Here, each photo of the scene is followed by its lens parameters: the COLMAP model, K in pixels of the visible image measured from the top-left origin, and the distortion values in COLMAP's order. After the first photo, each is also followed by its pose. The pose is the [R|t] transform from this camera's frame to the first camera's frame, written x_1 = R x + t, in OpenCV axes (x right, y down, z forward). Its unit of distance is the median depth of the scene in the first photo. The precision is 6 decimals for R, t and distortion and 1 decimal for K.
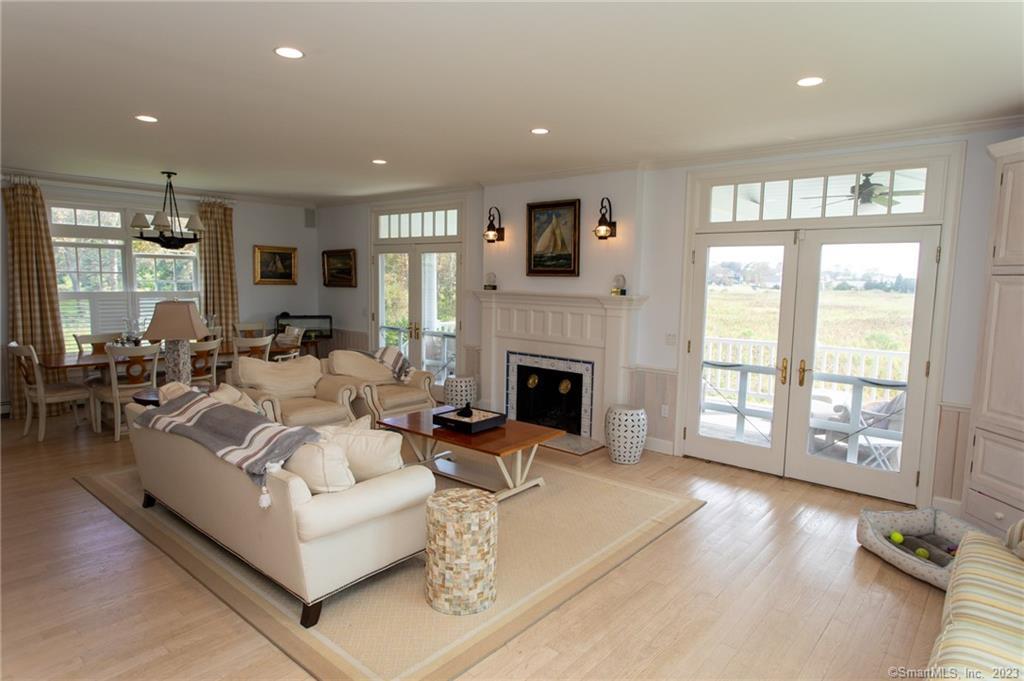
lens RADIAL K [[604.5, 0, 504.5], [0, 604.5, 342.7], [0, 0, 1]] dist [0.015824, -0.000795]
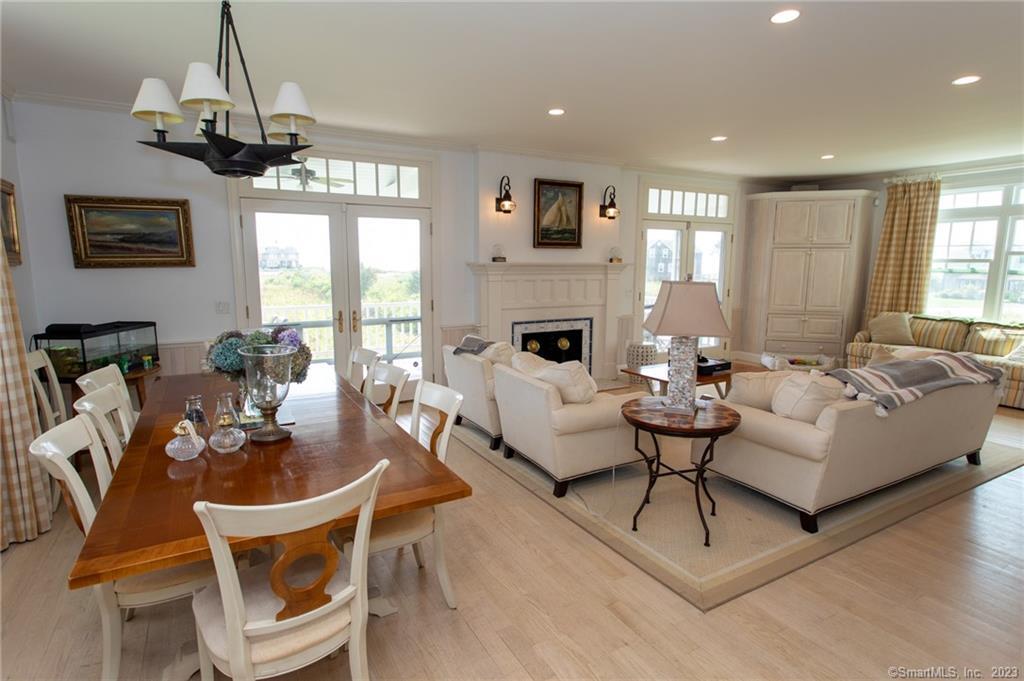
lens RADIAL K [[552.3, 0, 514.1], [0, 552.3, 343.2], [0, 0, 1]] dist [0.003736, 0.000270]
pose [[0.310235, -0.156485, 0.937692, -0.926767], [0.105137, 0.985956, 0.129755, -0.076388], [-0.944828, 0.058332, 0.322330, 0.747459]]
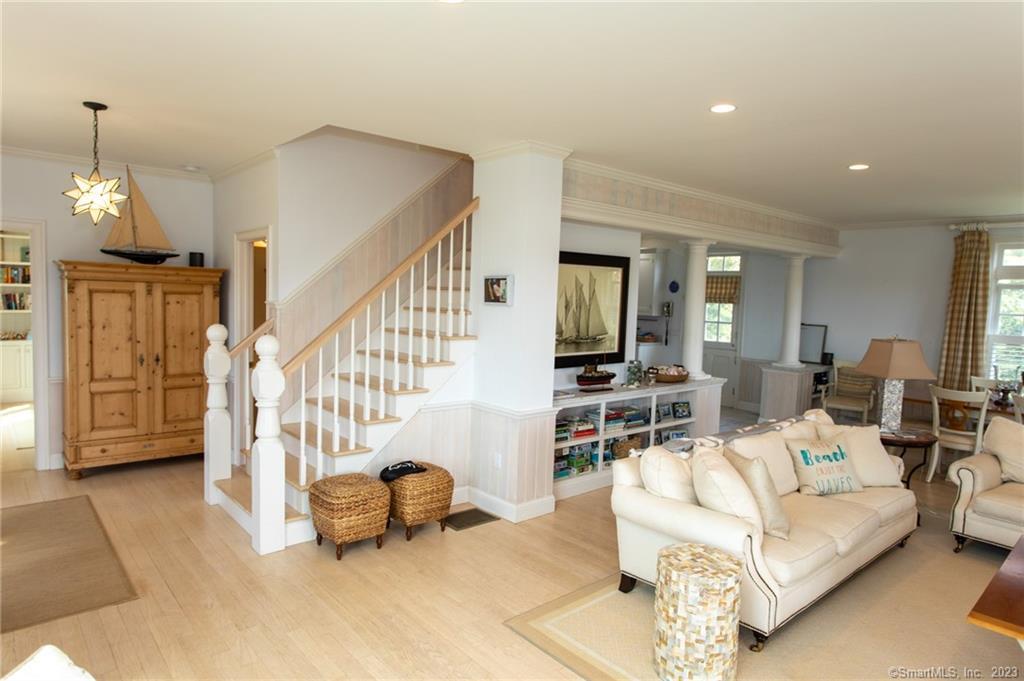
lens RADIAL K [[634.4, 0, 508.1], [0, 634.4, 336.3], [0, 0, 1]] dist [0.002675, -0.000324]
pose [[-0.130360, 0.048140, -0.990297, 0.430935], [-0.143820, 0.987338, 0.066928, -0.040301], [0.980980, 0.151149, -0.121786, 0.395757]]
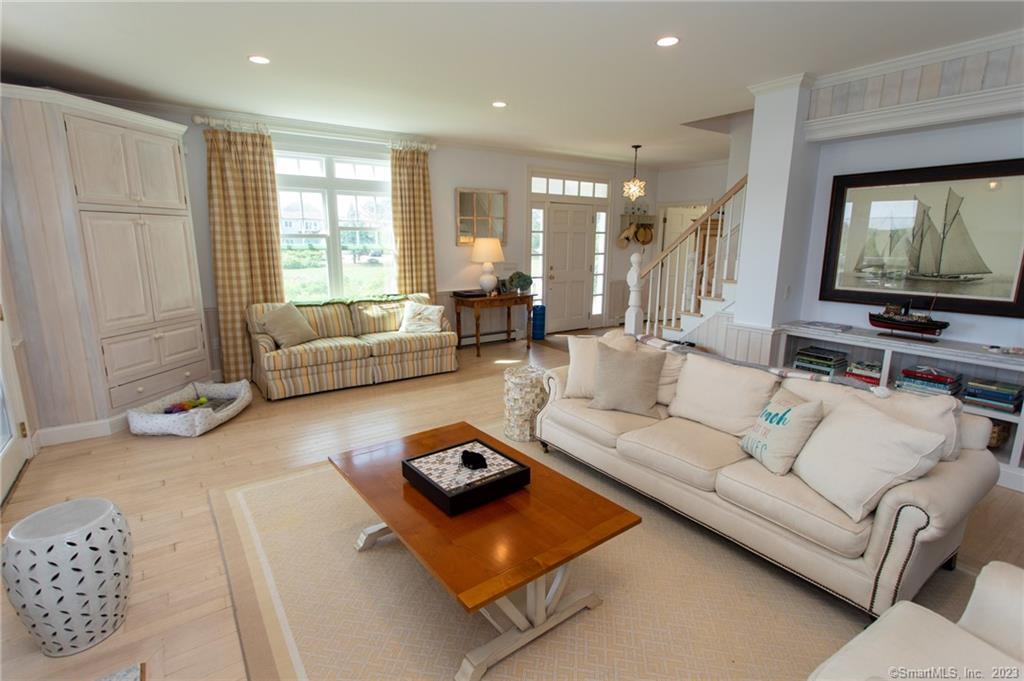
lens RADIAL K [[488.3, 0, 517.9], [0, 488.3, 338.8], [0, 0, 1]] dist [-0.000628, 0.001788]
pose [[-0.976573, -0.065974, 0.204824, -0.138987], [0.000880, 0.950610, 0.310387, -0.097553], [-0.215185, 0.303296, -0.928282, 1.034301]]
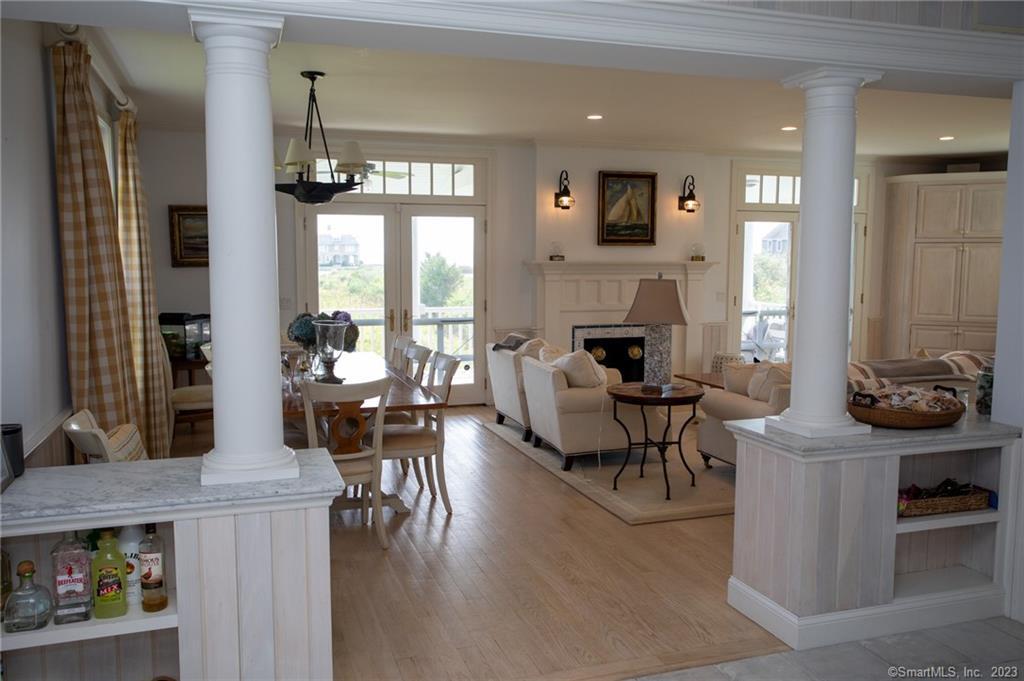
lens RADIAL K [[869.8, 0, 509.4], [0, 869.8, 344.4], [0, 0, 1]] dist [-0.017495, 0.006295]
pose [[0.490204, -0.106508, 0.865076, -1.284468], [0.100999, 0.992761, 0.064996, -0.058550], [-0.865736, 0.055510, 0.497413, 0.447962]]
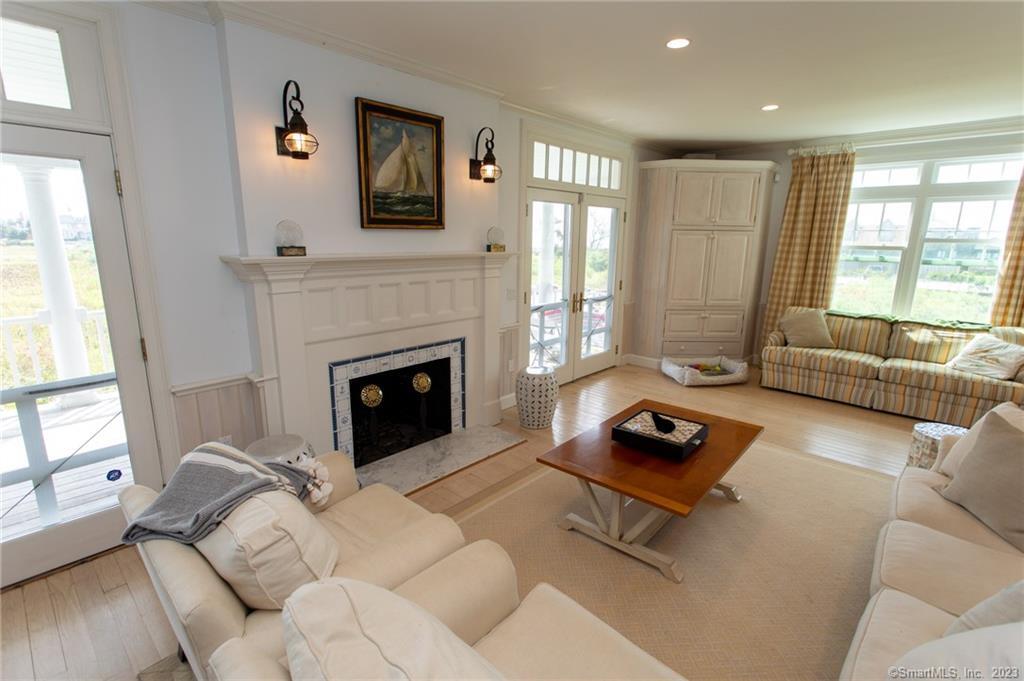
lens RADIAL K [[488.3, 0, 512.7], [0, 488.3, 341.6], [0, 0, 1]] dist [-0.000628, 0.001788]
pose [[0.010406, -0.229762, 0.973191, -0.460930], [0.097355, 0.968853, 0.227697, -0.099219], [-0.995195, 0.092376, 0.032450, 0.867374]]
